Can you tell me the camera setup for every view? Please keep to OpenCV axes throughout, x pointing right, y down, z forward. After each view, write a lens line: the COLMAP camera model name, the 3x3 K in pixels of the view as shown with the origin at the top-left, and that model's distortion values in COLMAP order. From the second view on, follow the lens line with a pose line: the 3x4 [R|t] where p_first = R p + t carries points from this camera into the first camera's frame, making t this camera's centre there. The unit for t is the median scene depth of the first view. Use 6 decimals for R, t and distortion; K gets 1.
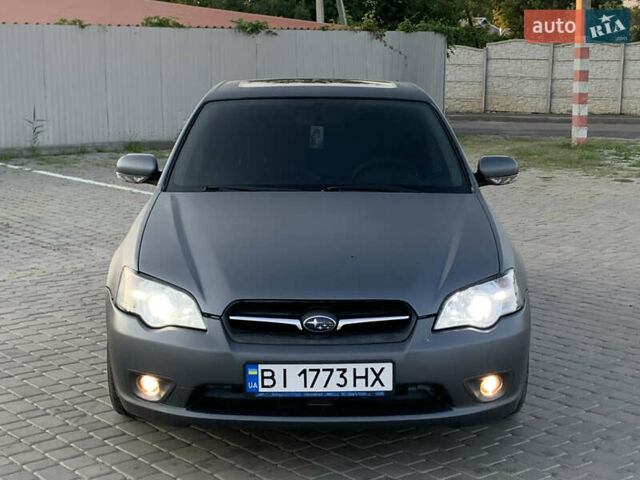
lens RADIAL K [[1141.8, 0, 320.9], [0, 1141.8, 258.3], [0, 0, 1]] dist [0.164442, -0.145117]
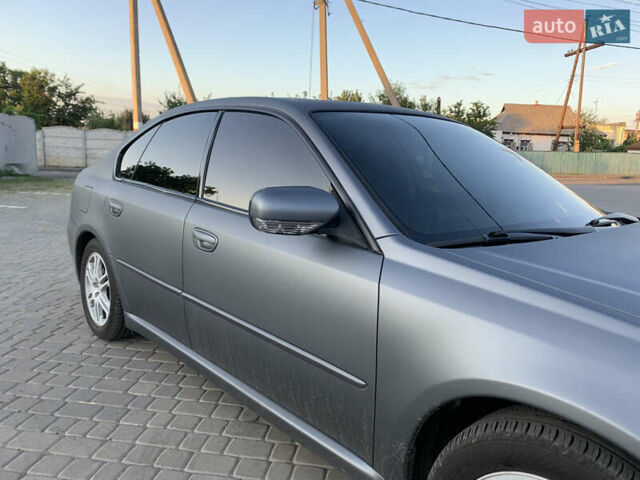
lens RADIAL K [[493.0, 0, 321.7], [0, 493.0, 238.4], [0, 0, 1]] dist [0.002611, 0.001051]
pose [[0.738791, -0.096174, 0.667037, -0.450342], [0.087753, 0.995067, 0.046276, -0.103861], [-0.668197, 0.024346, 0.743586, 1.122850]]
